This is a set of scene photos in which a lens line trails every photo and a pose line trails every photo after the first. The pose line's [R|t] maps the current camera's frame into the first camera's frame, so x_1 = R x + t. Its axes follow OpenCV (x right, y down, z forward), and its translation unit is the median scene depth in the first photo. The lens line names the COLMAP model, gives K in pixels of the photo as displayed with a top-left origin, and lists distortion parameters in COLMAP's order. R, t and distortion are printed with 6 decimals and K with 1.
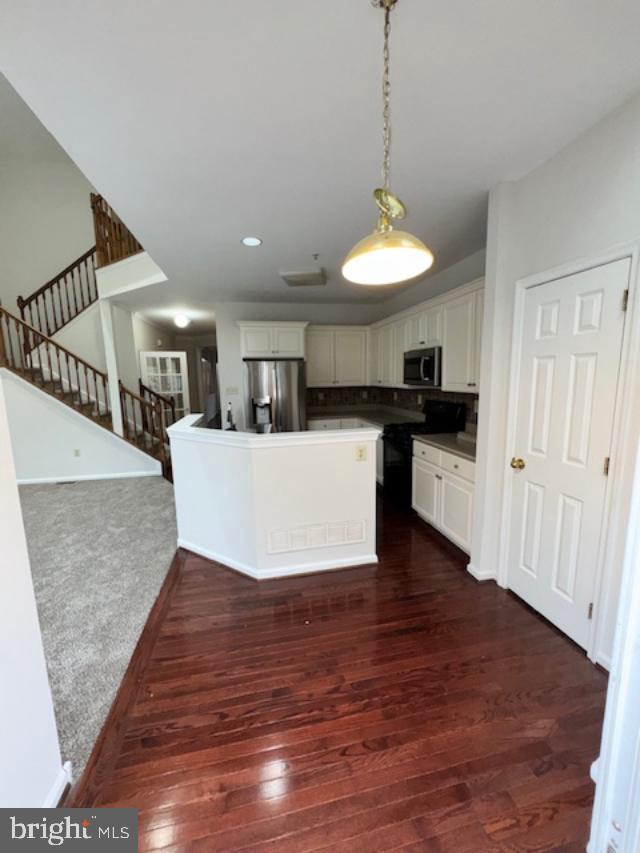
lens RADIAL K [[340.2, 0, 320.0], [0, 340.2, 426.5], [0, 0, 1]] dist [-0.000968, -0.000472]
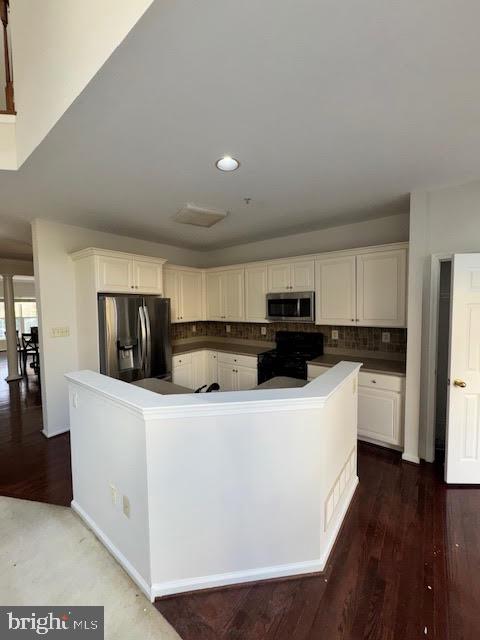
lens RADIAL K [[255.3, 0, 240.0], [0, 255.3, 320.0], [0, 0, 1]] dist [-0.000968, -0.000472]
pose [[0.758122, -0.031440, 0.651354, -0.432260], [0.096932, 0.993174, -0.064882, -0.073756], [-0.644868, 0.112325, 0.755995, 0.373334]]
